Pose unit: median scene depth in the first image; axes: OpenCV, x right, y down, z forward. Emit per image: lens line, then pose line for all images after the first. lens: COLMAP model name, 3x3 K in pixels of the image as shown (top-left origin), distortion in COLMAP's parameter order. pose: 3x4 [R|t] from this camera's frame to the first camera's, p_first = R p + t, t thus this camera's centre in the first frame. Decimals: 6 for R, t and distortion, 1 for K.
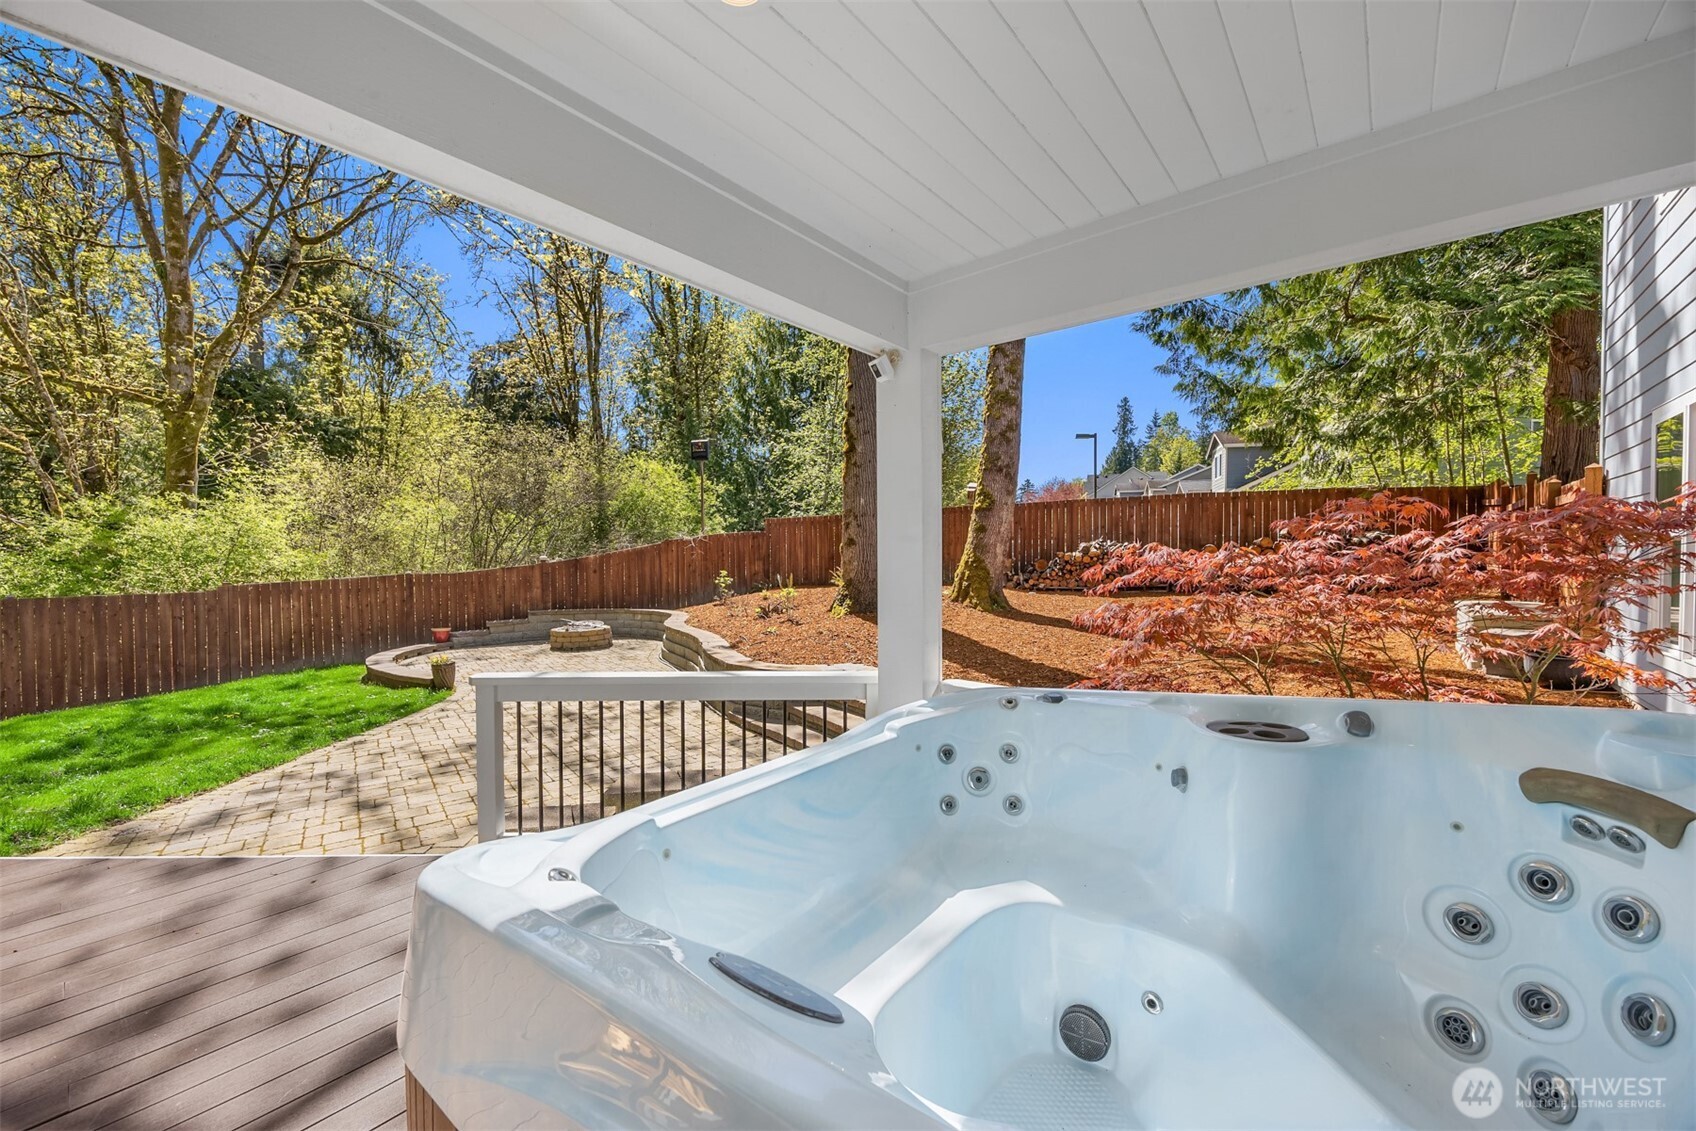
lens RADIAL K [[672.0, 0, 843.0], [0, 672.0, 569.3], [0, 0, 1]] dist [0.000745, -0.000422]
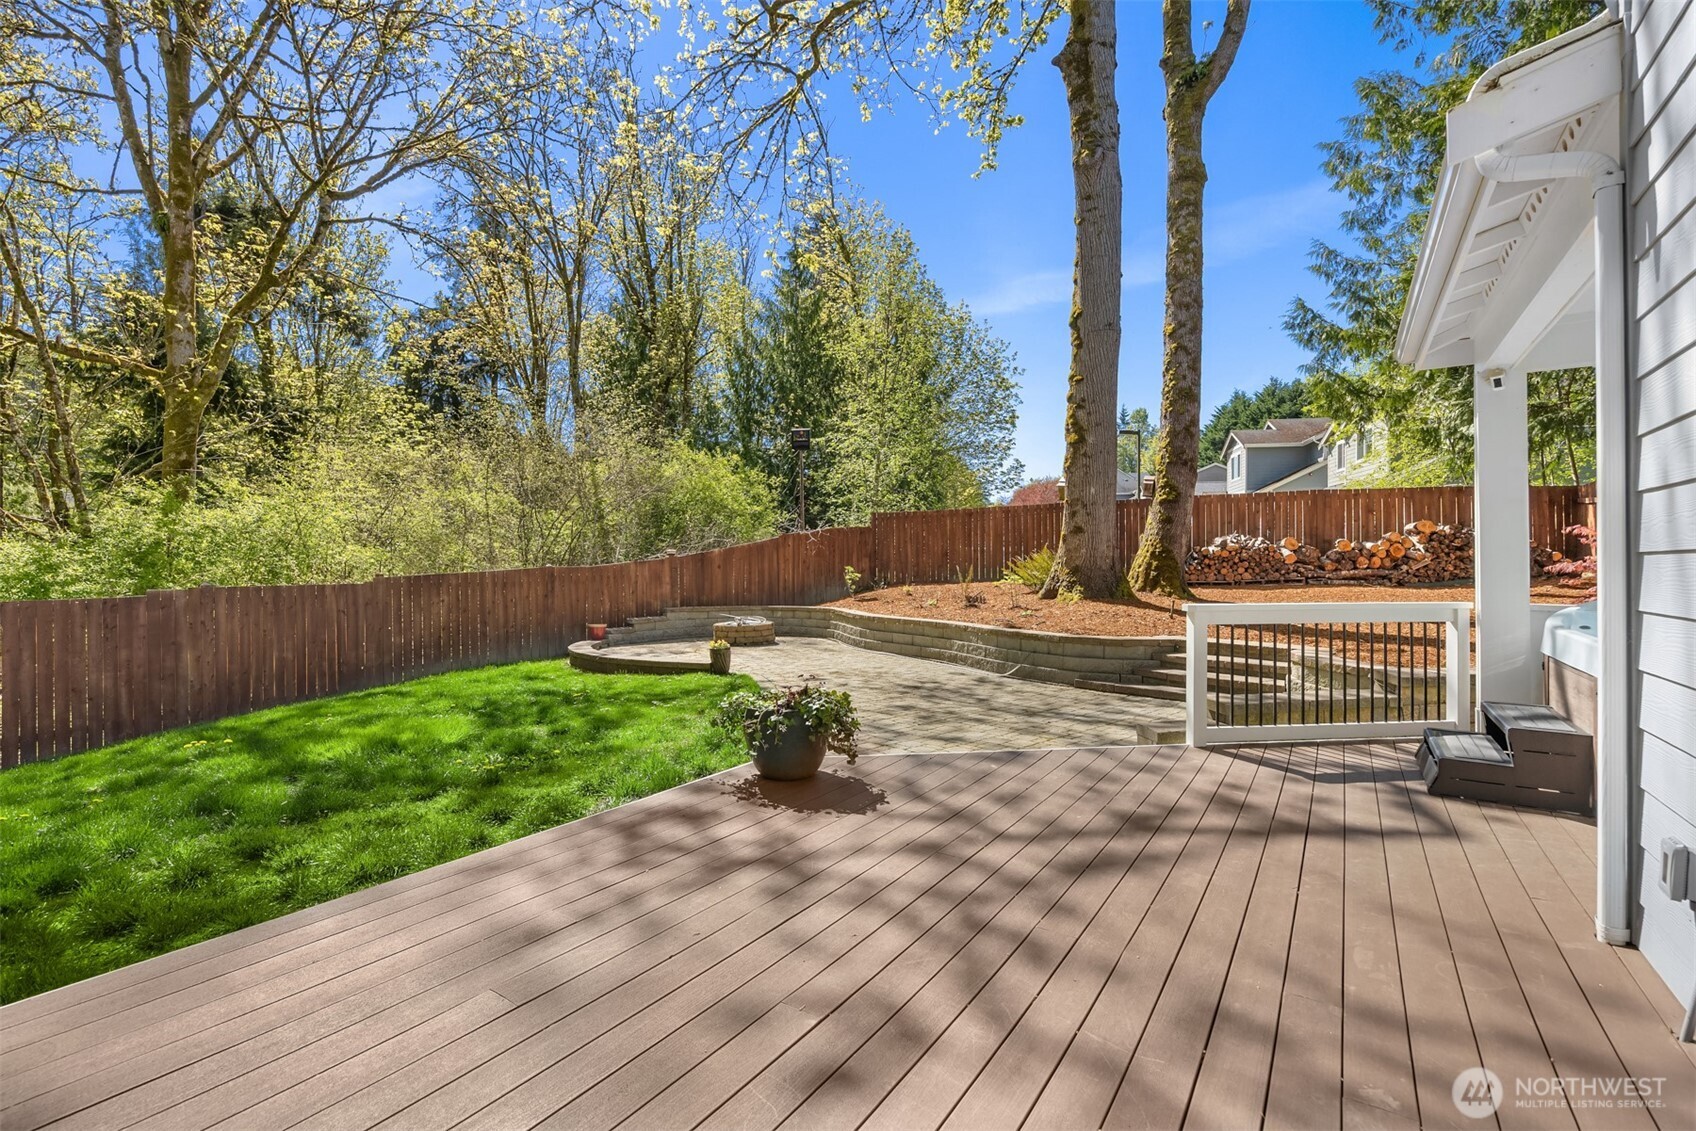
lens RADIAL K [[777.4, 0, 848.0], [0, 777.4, 565.5], [0, 0, 1]] dist [-0.001519, -0.000547]
pose [[0.994154, -0.000461, 0.107969, -0.298397], [0.002783, 0.999768, -0.021358, 0.024280], [-0.107934, 0.021534, 0.993925, -0.092881]]
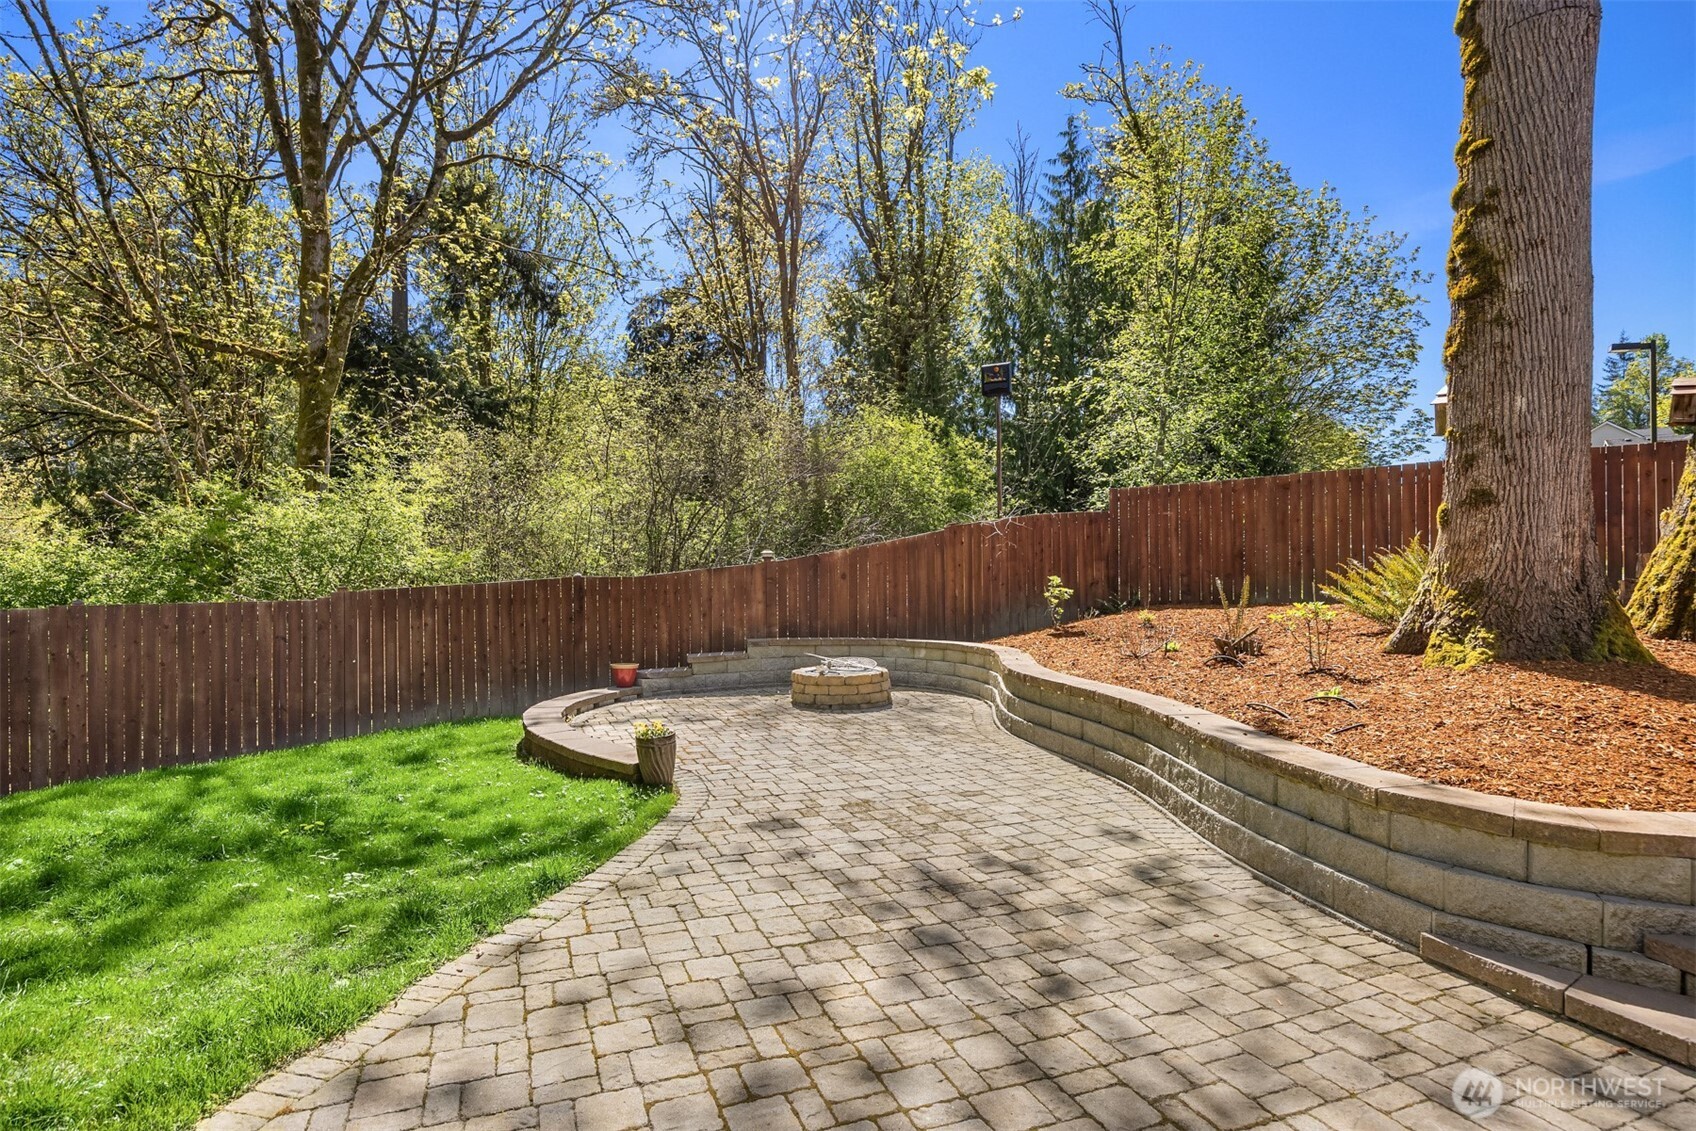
lens RADIAL K [[901.7, 0, 828.8], [0, 901.7, 566.2], [0, 0, 1]] dist [-0.006150, 0.000818]
pose [[0.962193, -0.000820, -0.272367, -0.153358], [-0.005882, 0.999700, -0.023787, 0.013091], [0.272304, 0.024489, 0.961900, 0.200394]]
